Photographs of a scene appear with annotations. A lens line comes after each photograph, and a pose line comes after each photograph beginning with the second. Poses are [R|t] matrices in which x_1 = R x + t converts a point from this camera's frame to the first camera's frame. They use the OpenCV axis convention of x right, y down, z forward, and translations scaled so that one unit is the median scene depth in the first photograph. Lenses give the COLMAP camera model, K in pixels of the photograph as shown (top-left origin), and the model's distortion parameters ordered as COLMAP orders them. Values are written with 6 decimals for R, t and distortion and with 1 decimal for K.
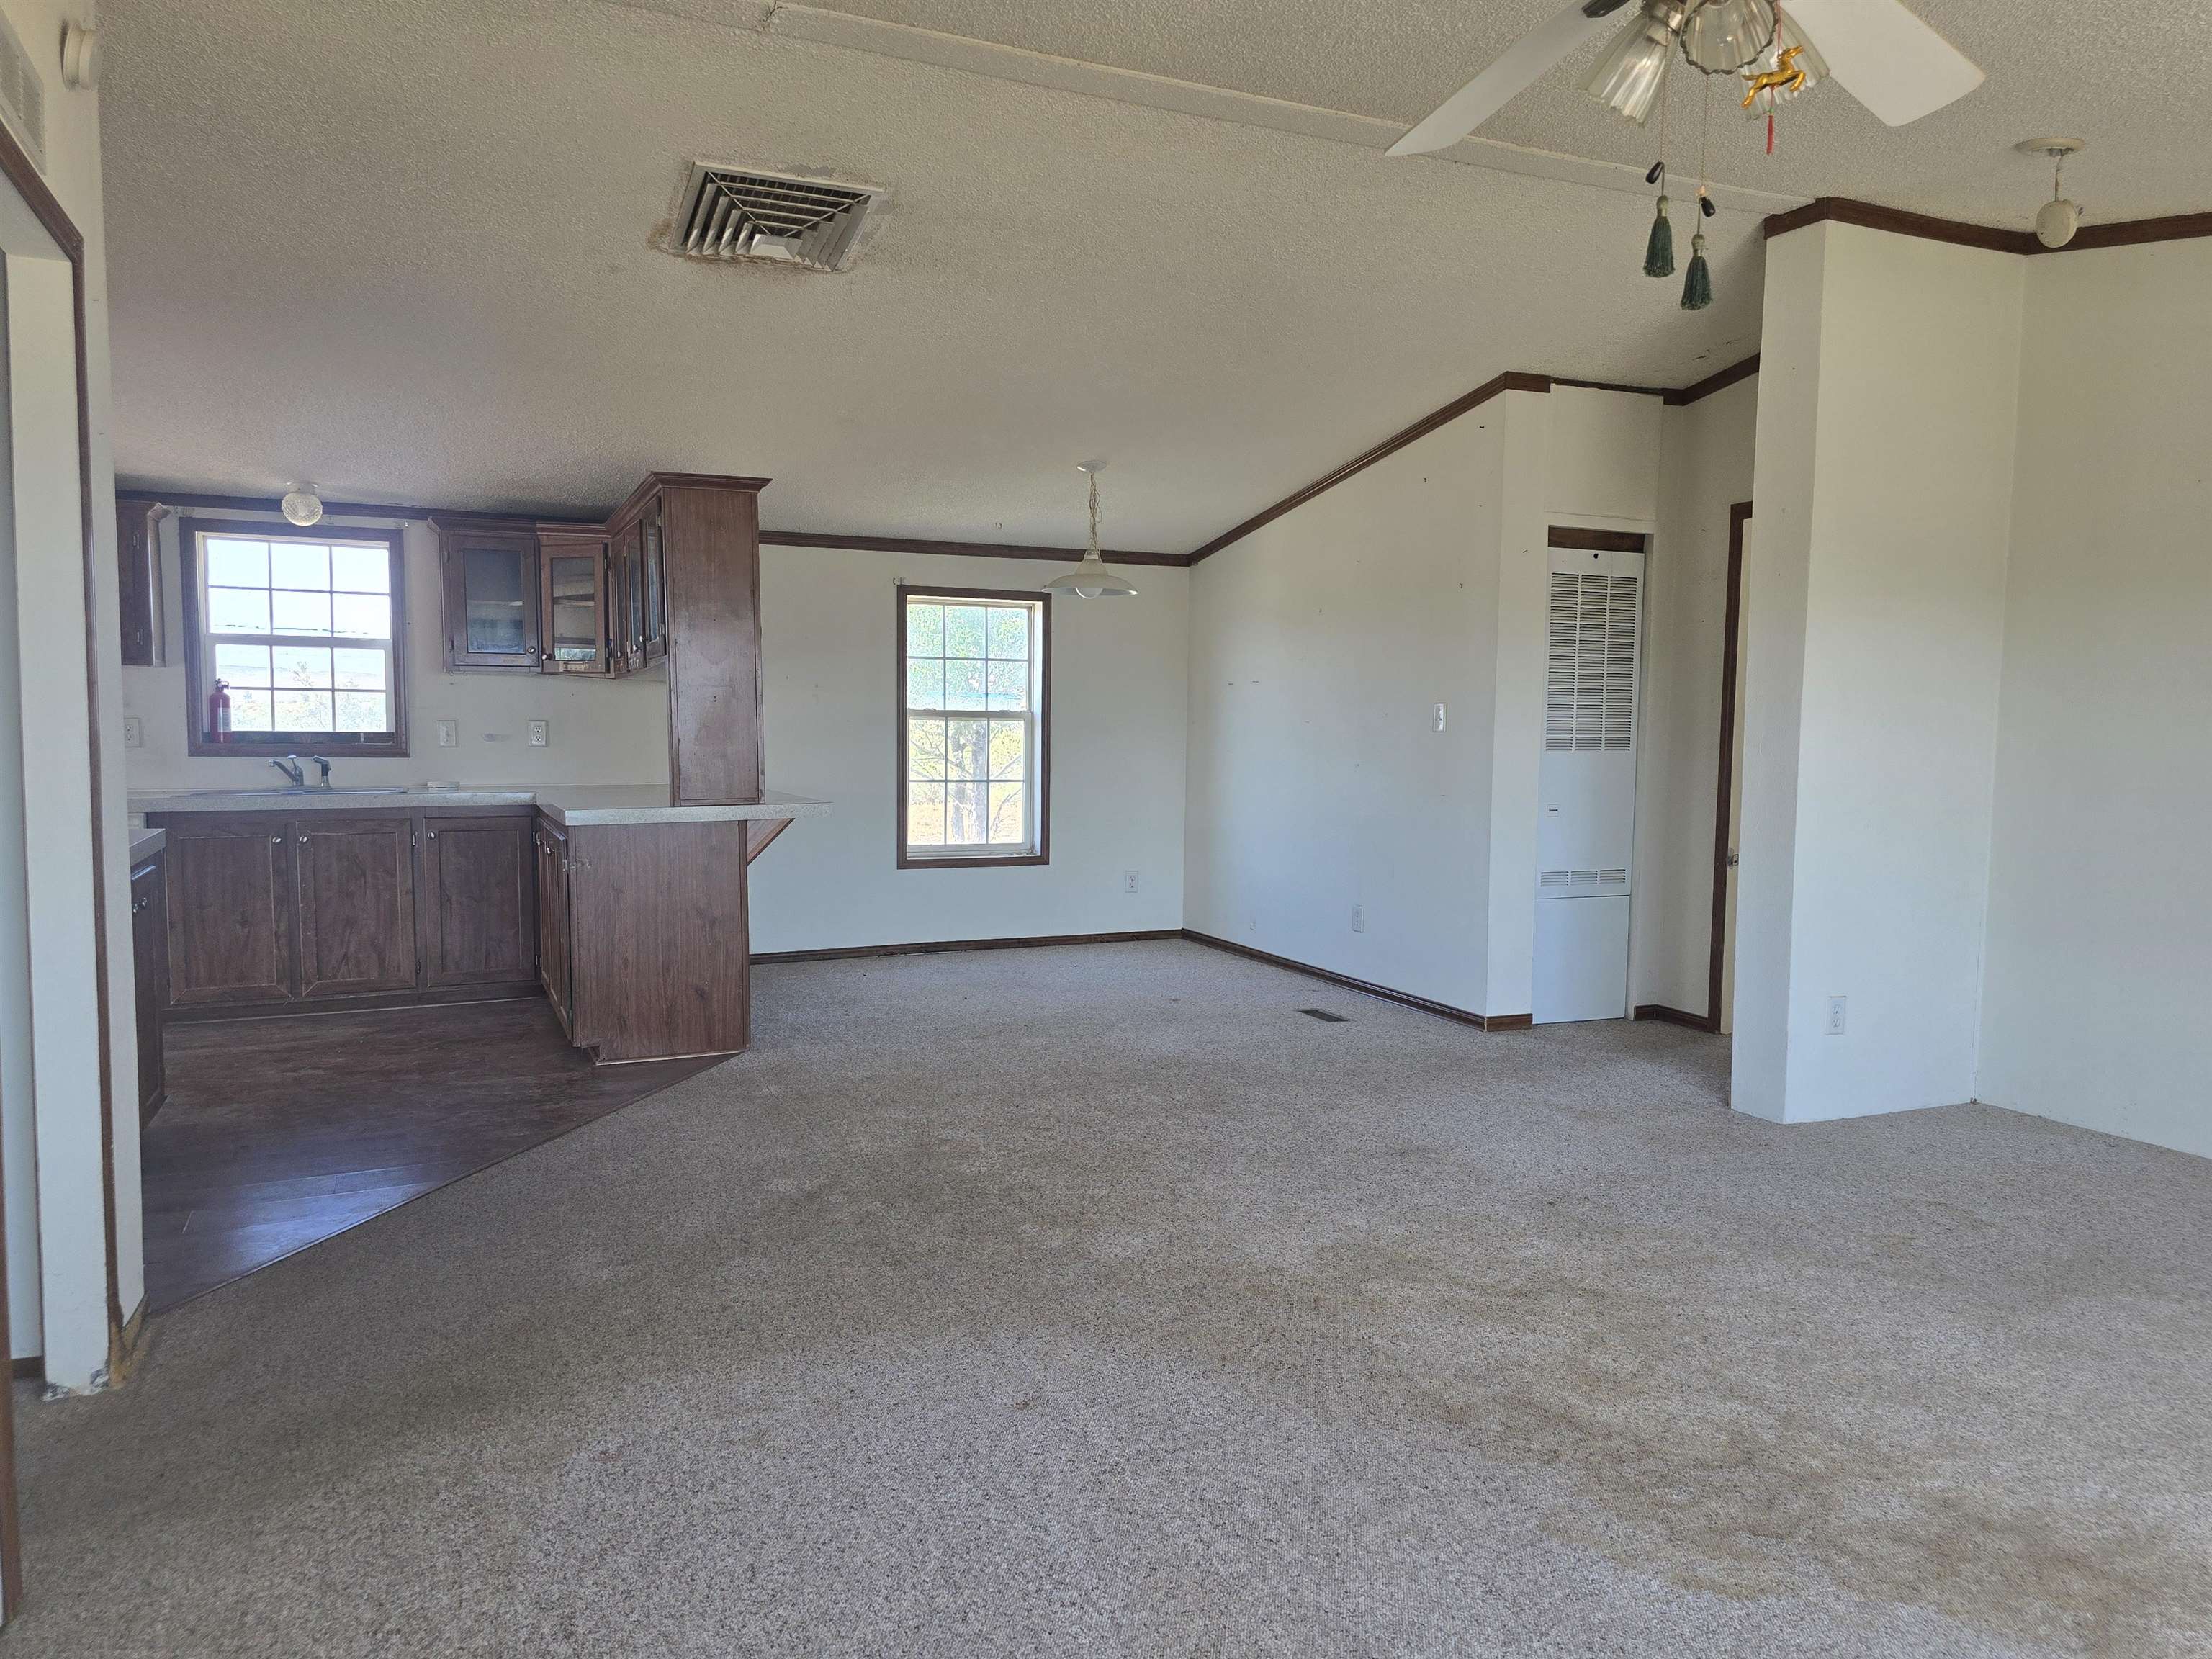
lens RADIAL K [[1530.1, 0, 1129.8], [0, 1530.1, 827.3], [0, 0, 1]] dist [0.100733, -0.093481]
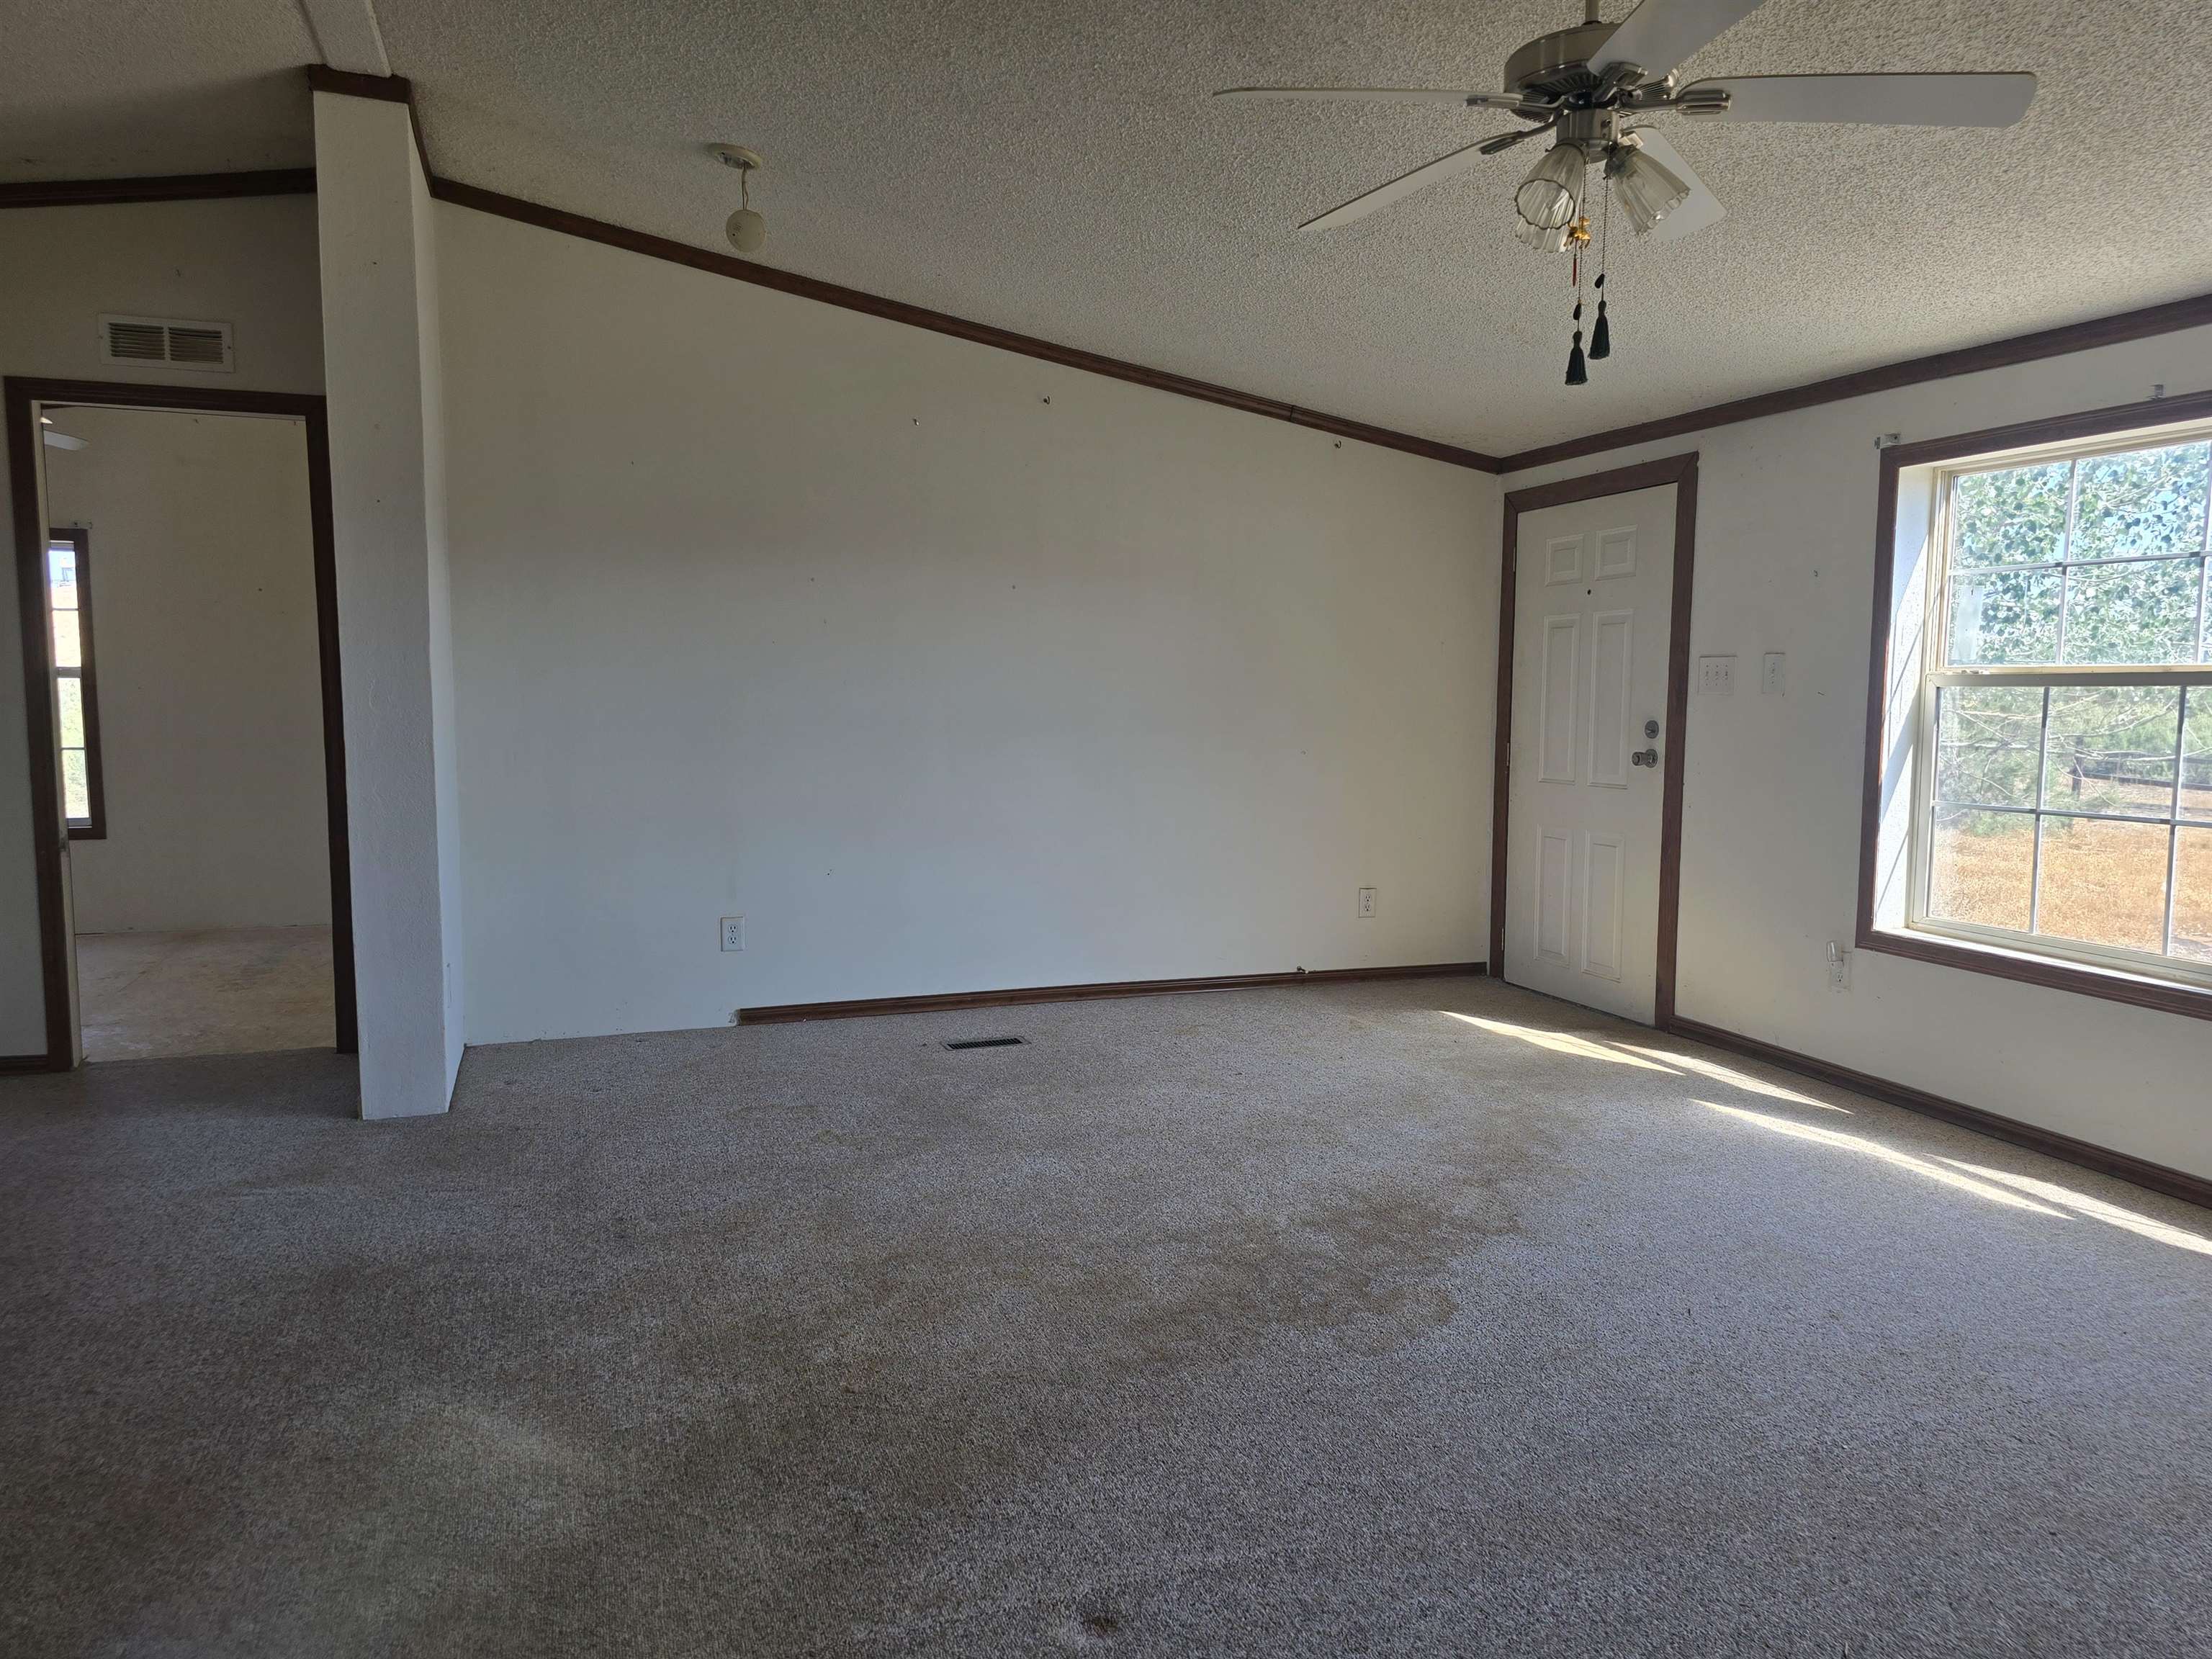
lens RADIAL K [[1530.1, 0, 1129.8], [0, 1530.1, 827.3], [0, 0, 1]] dist [0.100733, -0.093481]
pose [[0.084400, -0.103074, 0.991086, -0.655316], [0.061284, 0.993289, 0.098084, -0.060504], [-0.994546, 0.052459, 0.090150, 0.778078]]
